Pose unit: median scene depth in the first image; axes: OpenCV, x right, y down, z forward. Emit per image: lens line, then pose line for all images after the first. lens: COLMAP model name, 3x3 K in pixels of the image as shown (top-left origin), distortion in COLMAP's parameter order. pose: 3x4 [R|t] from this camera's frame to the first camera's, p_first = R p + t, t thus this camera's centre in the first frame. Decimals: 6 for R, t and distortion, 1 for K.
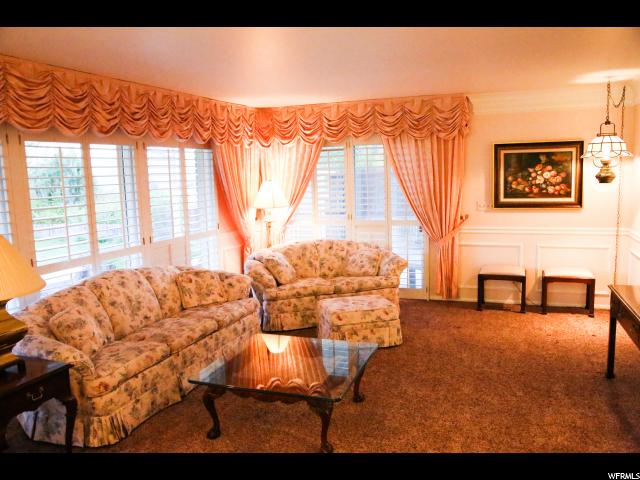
lens RADIAL K [[518.5, 0, 320.0], [0, 518.5, 240.0], [0, 0, 1]] dist [-0.141692, 0.139752]
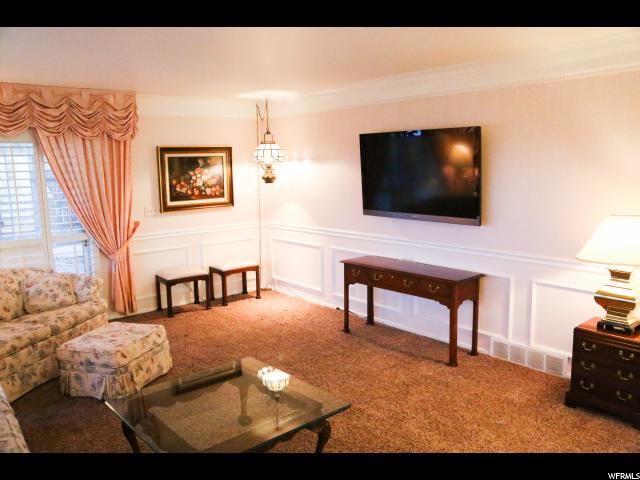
lens RADIAL K [[518.5, 0, 320.0], [0, 518.5, 240.0], [0, 0, 1]] dist [-0.141692, 0.139752]
pose [[0.469740, -0.105697, 0.876454, -0.398867], [0.119840, 0.991251, 0.055312, -0.028474], [-0.874633, 0.079052, 0.478297, 0.274021]]
